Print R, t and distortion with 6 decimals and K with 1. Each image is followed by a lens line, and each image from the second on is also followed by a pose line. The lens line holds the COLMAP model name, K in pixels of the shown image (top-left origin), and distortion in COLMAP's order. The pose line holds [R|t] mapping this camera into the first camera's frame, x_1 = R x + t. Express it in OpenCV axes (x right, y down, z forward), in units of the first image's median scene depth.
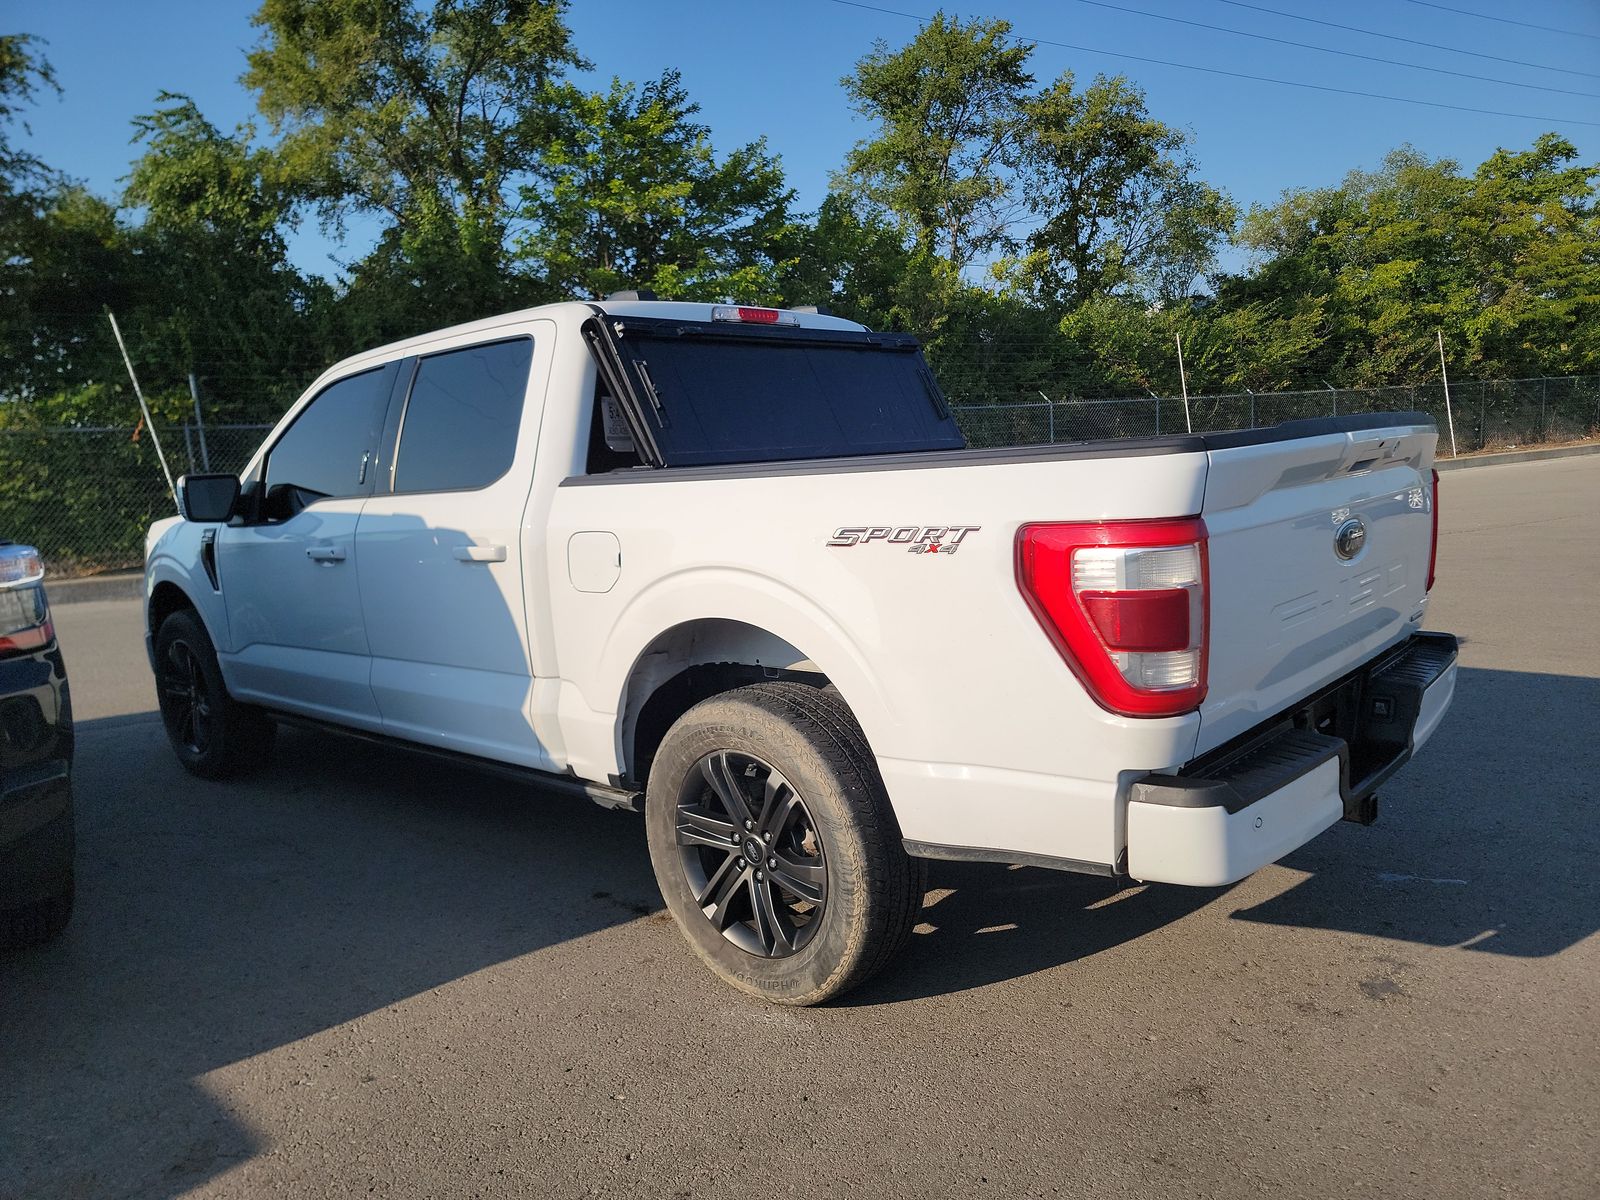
lens RADIAL K [[1127.8, 0, 794.5], [0, 1127.8, 589.8], [0, 0, 1]] dist [0.040781, -0.010719]
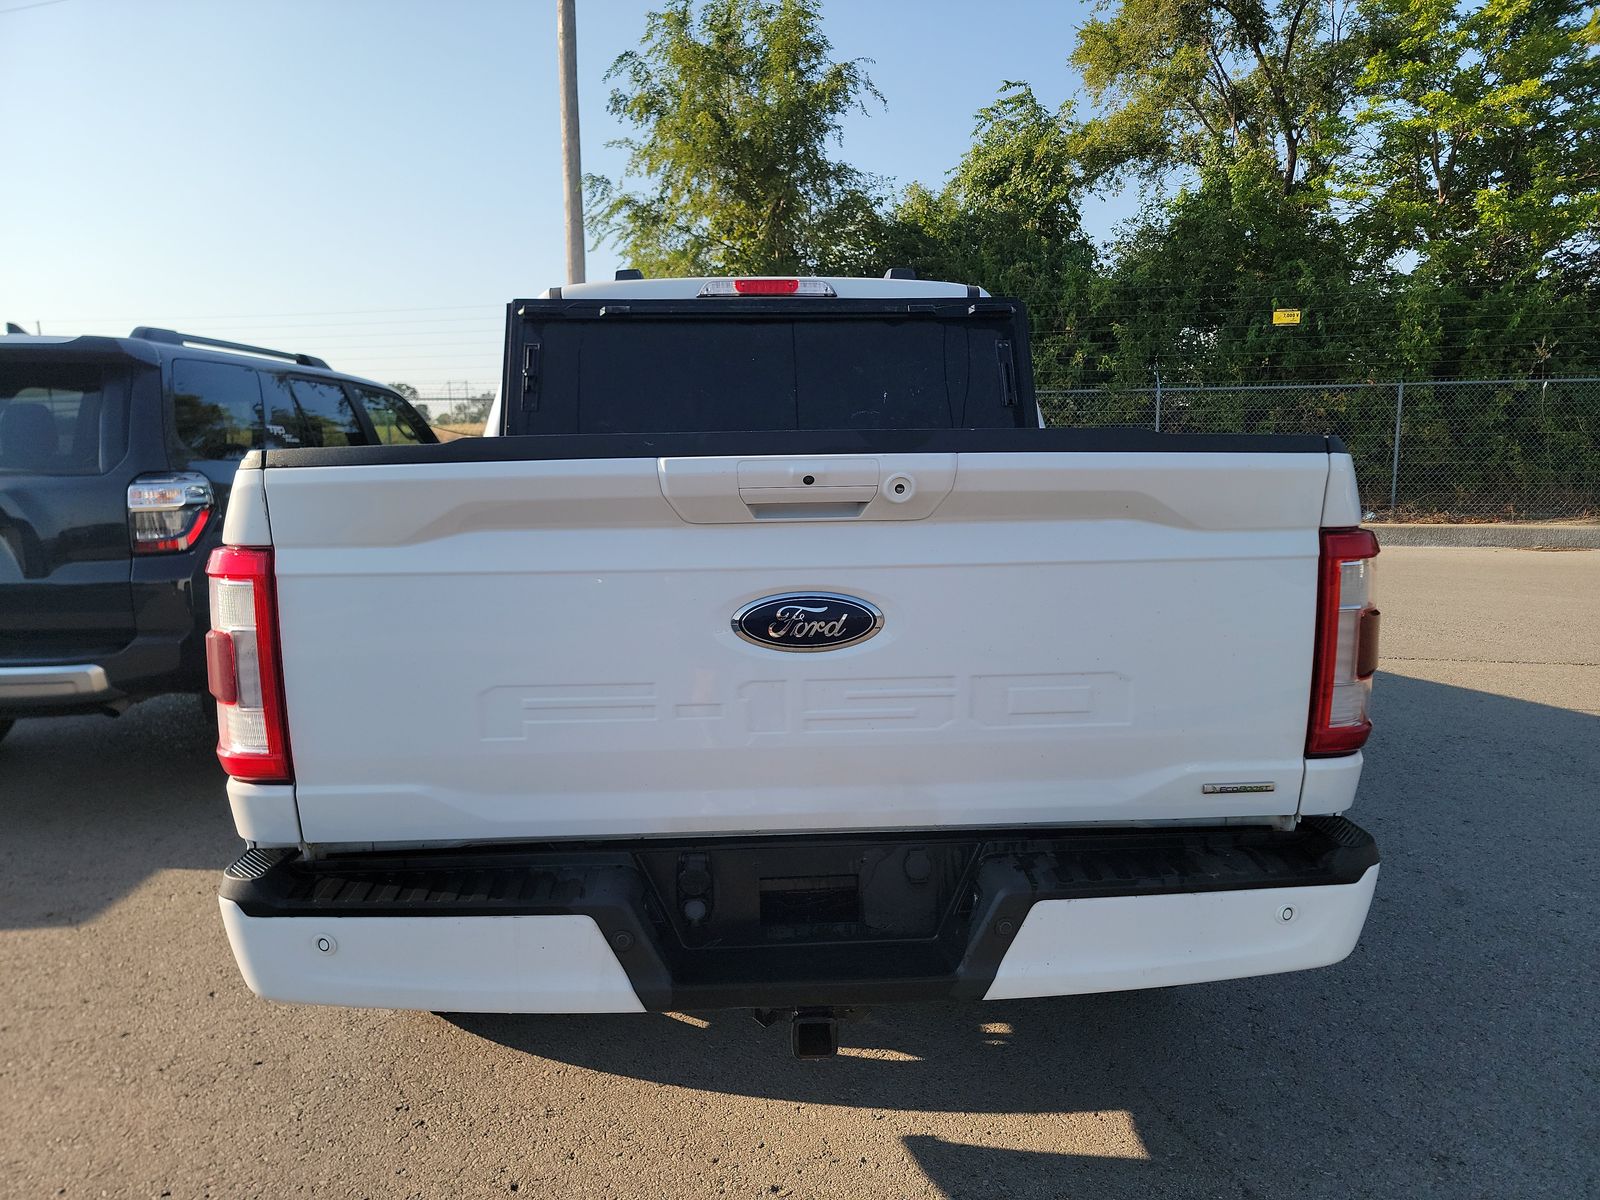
lens RADIAL K [[1127.8, 0, 799.5], [0, 1127.8, 613.2], [0, 0, 1]] dist [0.040781, -0.010719]
pose [[0.699057, 0.155106, -0.698041, 0.165069], [-0.117673, 0.987836, 0.101654, -0.020395], [0.705317, 0.011078, 0.708805, 0.096335]]
